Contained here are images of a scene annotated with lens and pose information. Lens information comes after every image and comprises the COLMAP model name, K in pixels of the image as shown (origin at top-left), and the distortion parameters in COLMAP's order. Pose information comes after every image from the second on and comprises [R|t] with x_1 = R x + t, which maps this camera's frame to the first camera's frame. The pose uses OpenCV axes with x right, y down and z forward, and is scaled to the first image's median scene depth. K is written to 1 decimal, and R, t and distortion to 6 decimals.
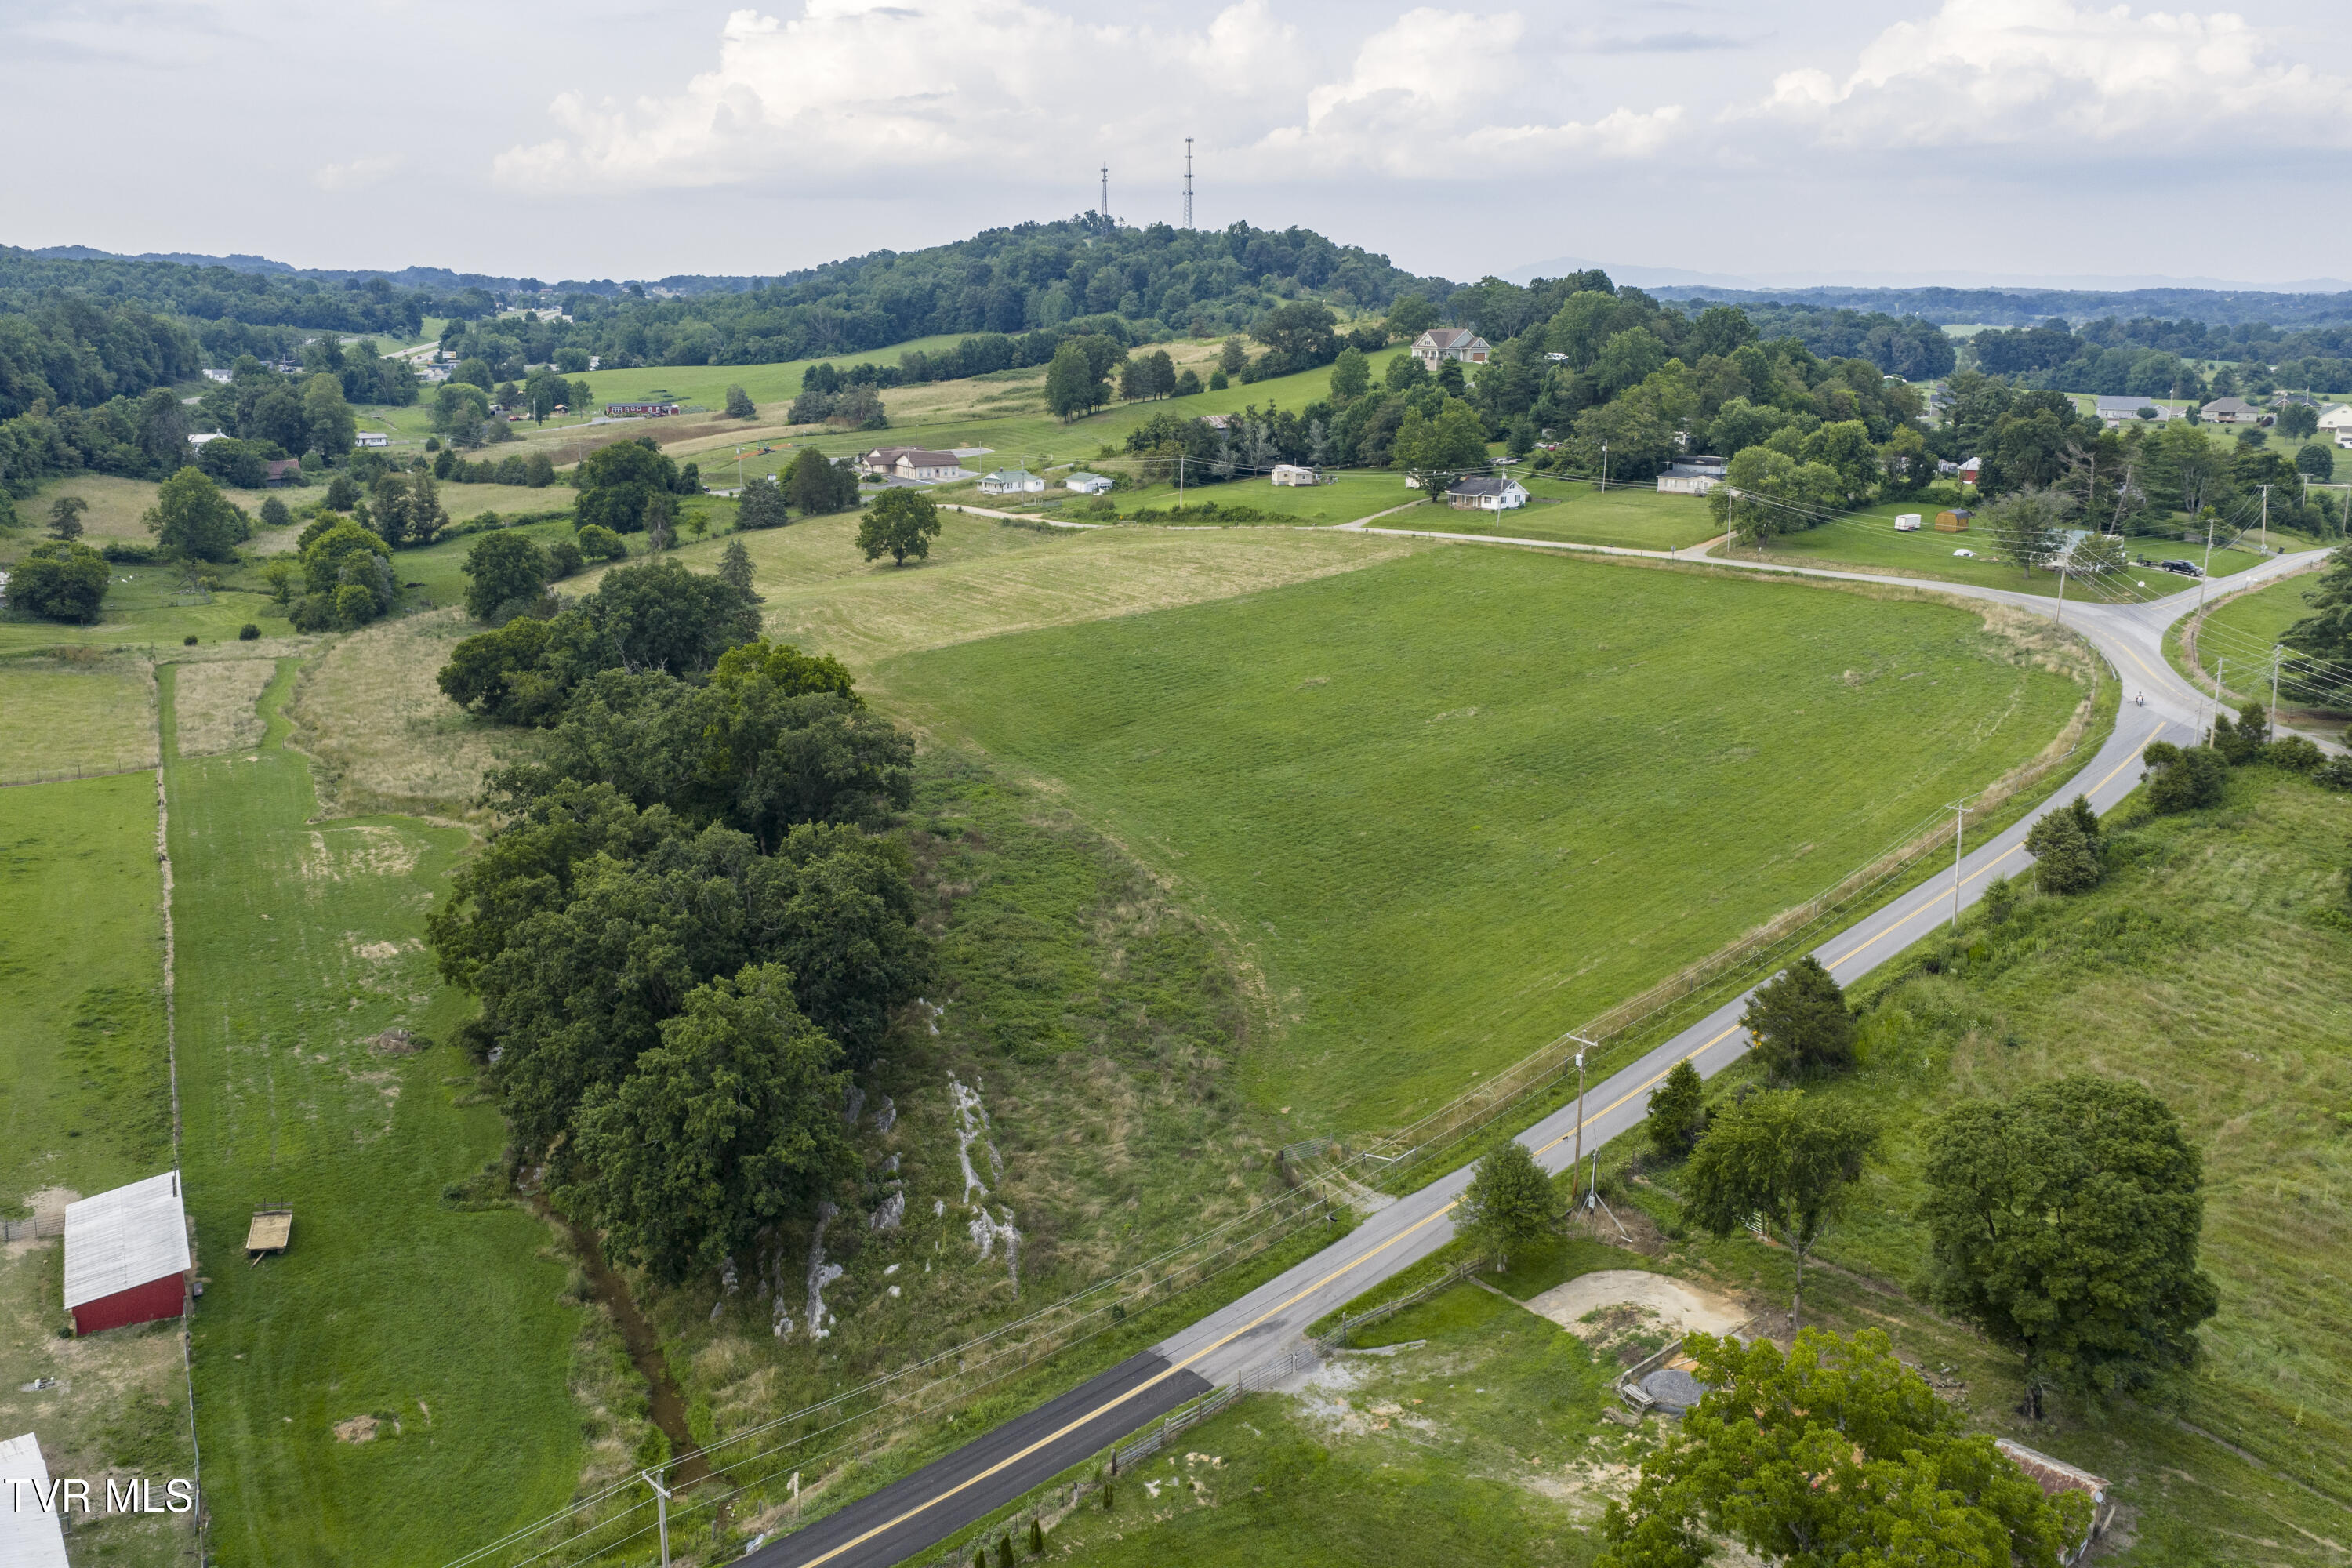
lens RADIAL K [[1969.5, 0, 1175.1], [0, 1969.5, 707.8], [0, 0, 1]] dist [0.010494, -0.014427]
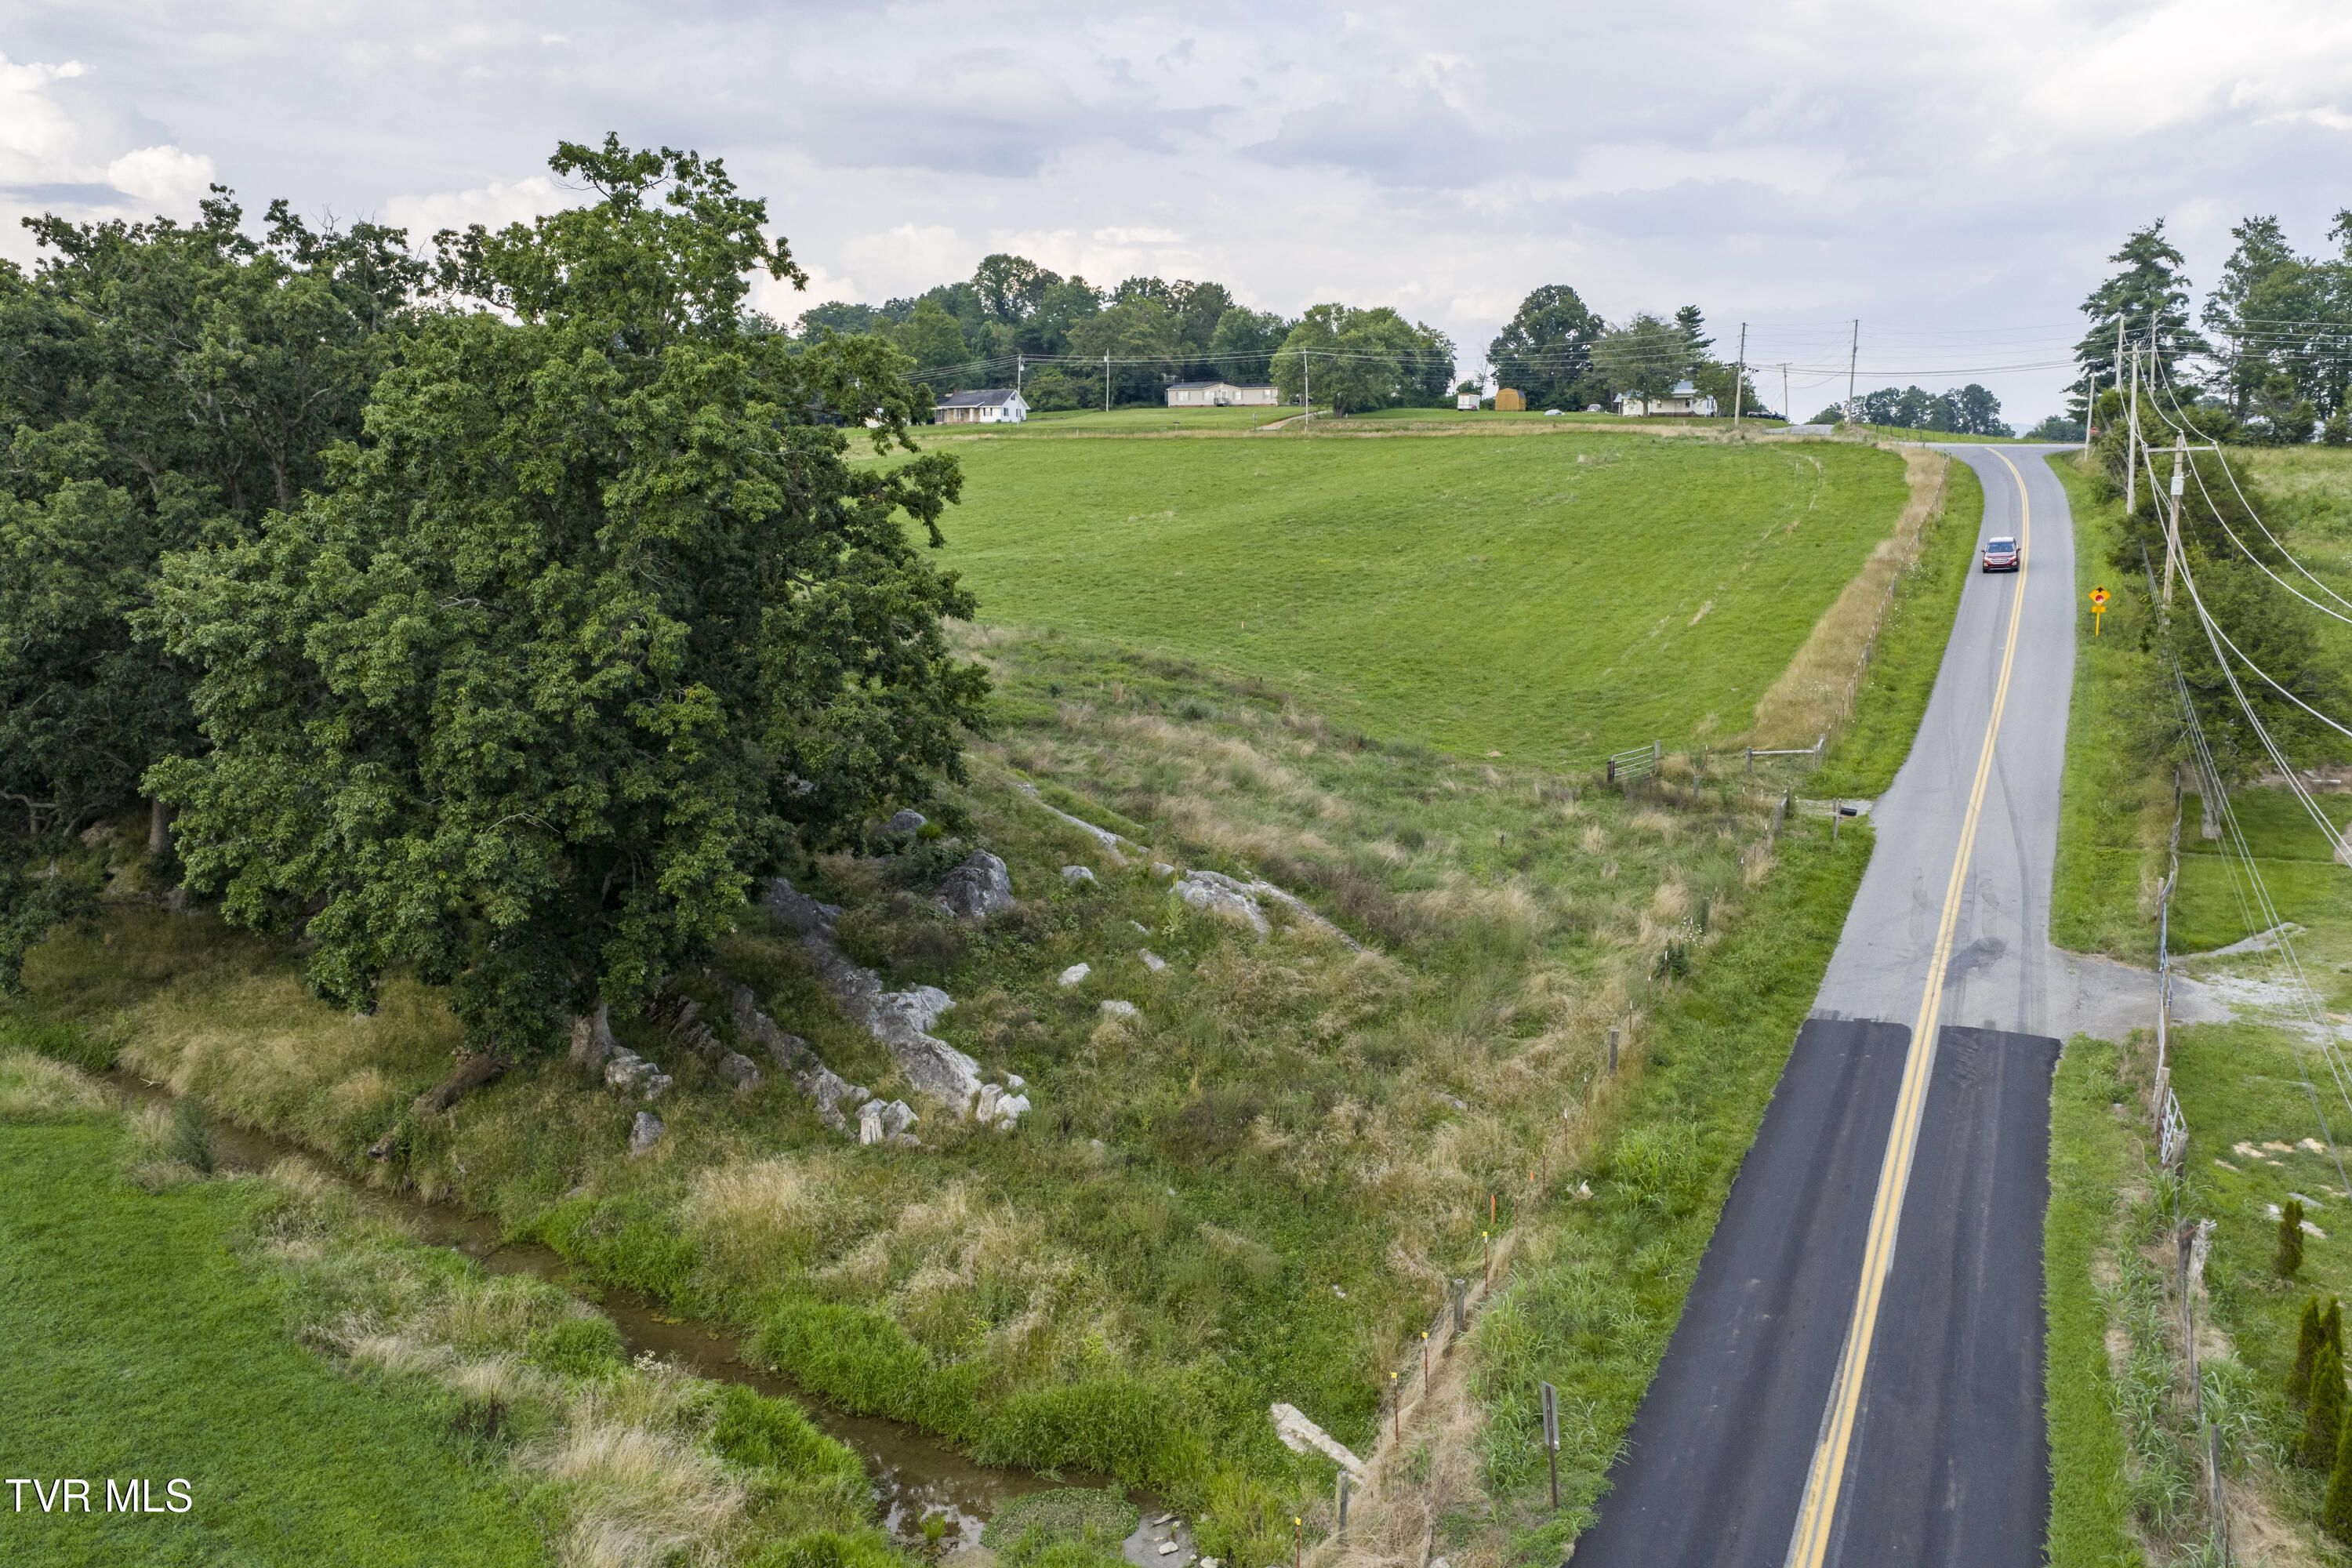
lens RADIAL K [[1935.0, 0, 1180.6], [0, 1935.0, 792.1], [0, 0, 1]] dist [0.017898, -0.026039]
pose [[0.921166, -0.073365, 0.382193, -0.081646], [0.092917, 0.995129, -0.032926, 0.079585], [-0.377916, 0.065843, 0.923496, 0.190797]]
